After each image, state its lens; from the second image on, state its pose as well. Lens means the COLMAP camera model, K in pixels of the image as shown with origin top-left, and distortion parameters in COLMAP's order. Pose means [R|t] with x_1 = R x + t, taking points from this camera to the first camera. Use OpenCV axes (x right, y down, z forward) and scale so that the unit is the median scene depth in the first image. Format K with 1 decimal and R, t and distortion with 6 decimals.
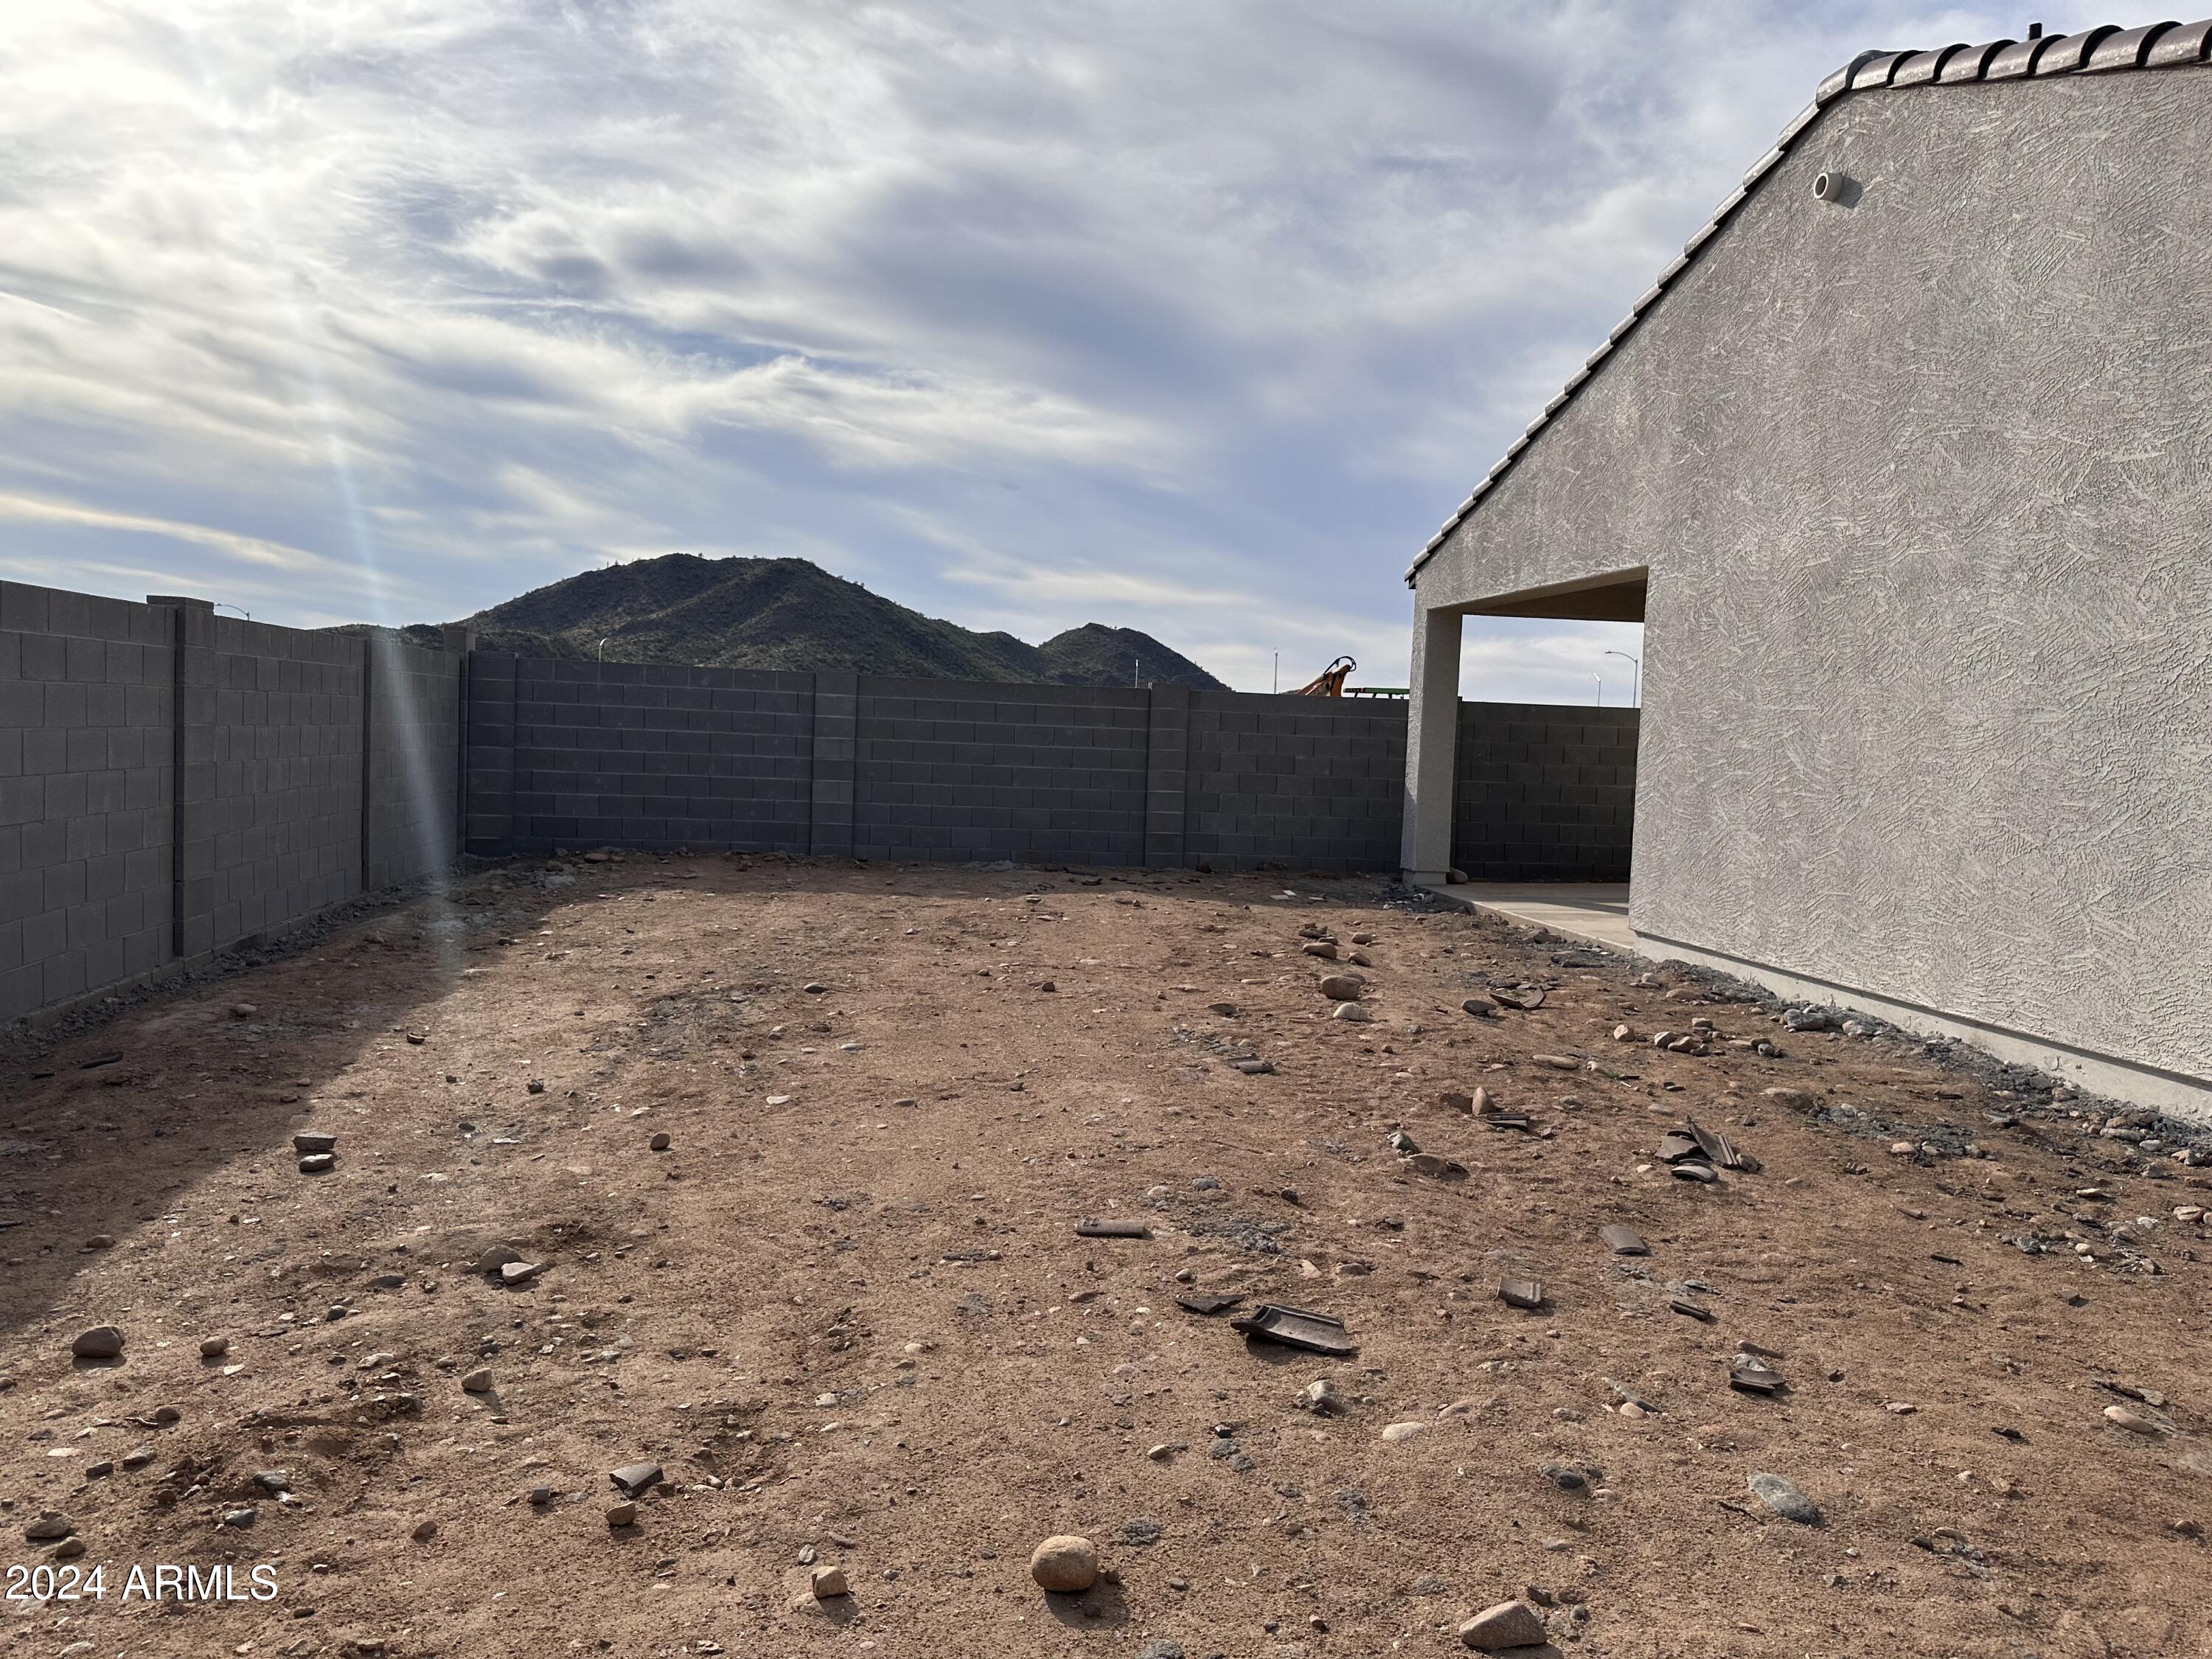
lens RADIAL K [[1627.8, 0, 1055.6], [0, 1627.8, 835.6], [0, 0, 1]] dist [0.091748, -0.150602]
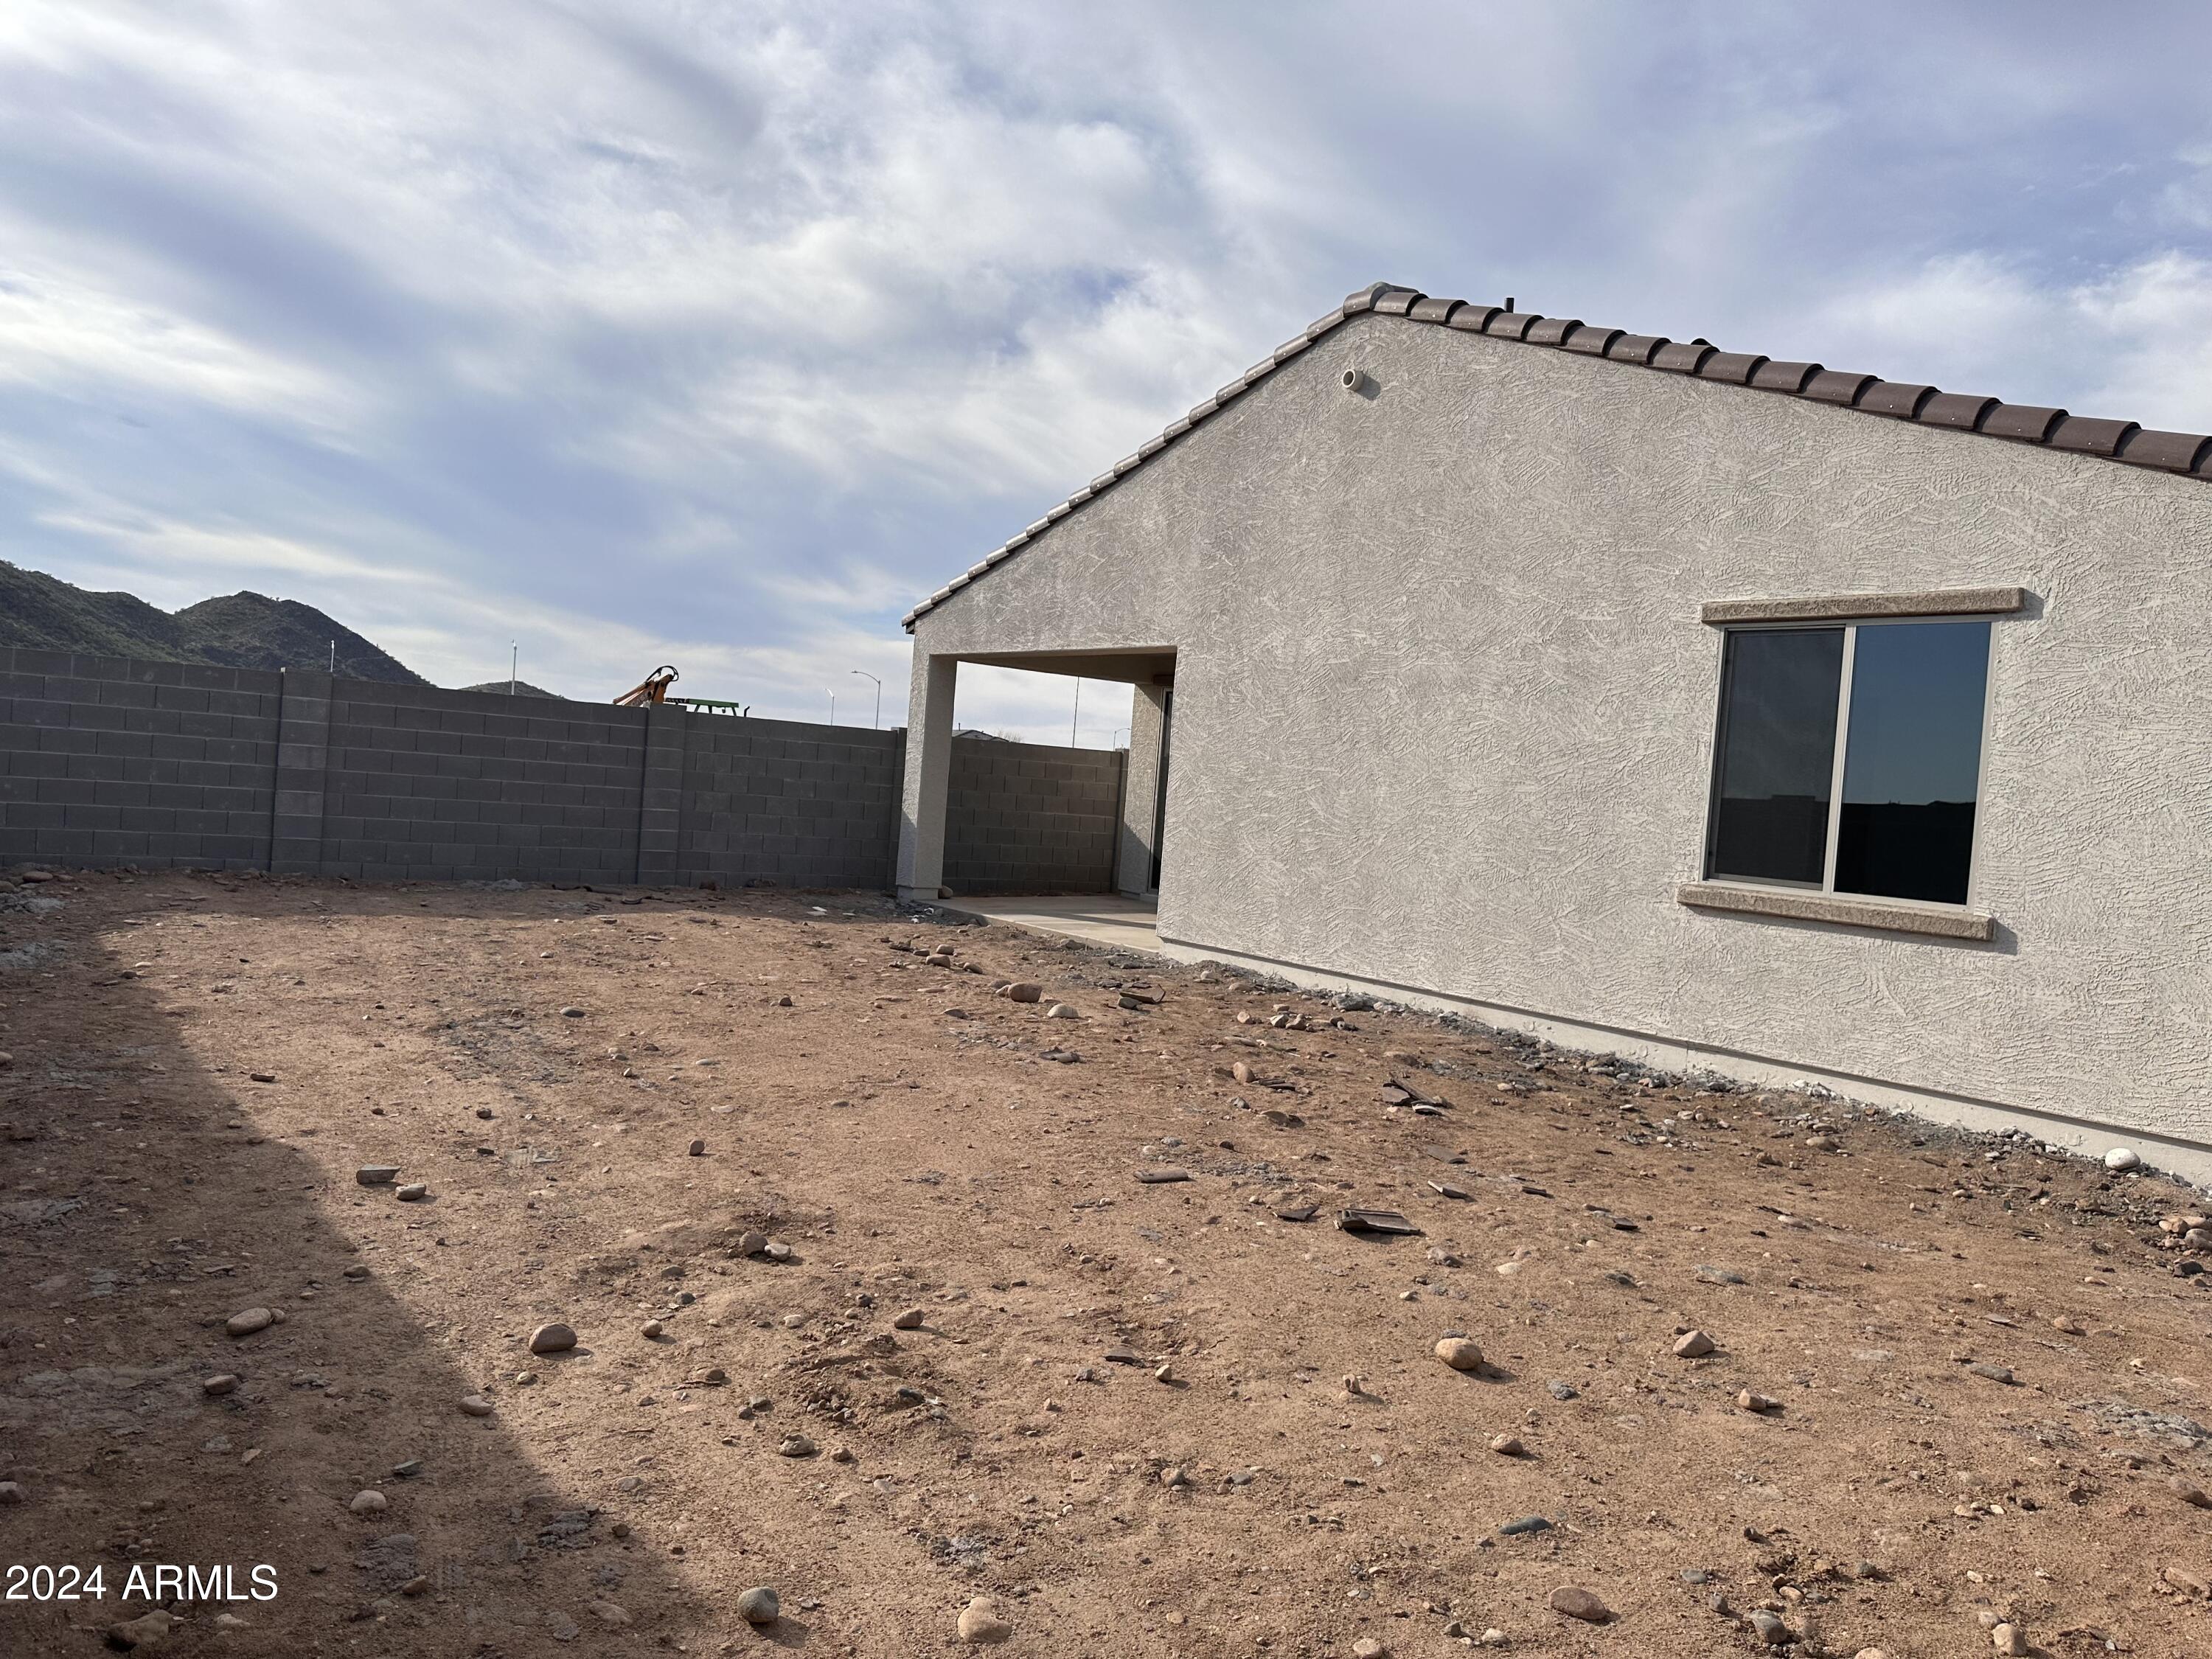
lens RADIAL K [[1634.4, 0, 1105.1], [0, 1634.4, 829.6], [0, 0, 1]] dist [0.109209, -0.208898]
pose [[0.875970, 0.014060, 0.482160, -0.357357], [-0.010696, 0.999896, -0.009725, -0.014611], [-0.482246, 0.003361, 0.876029, -0.077599]]
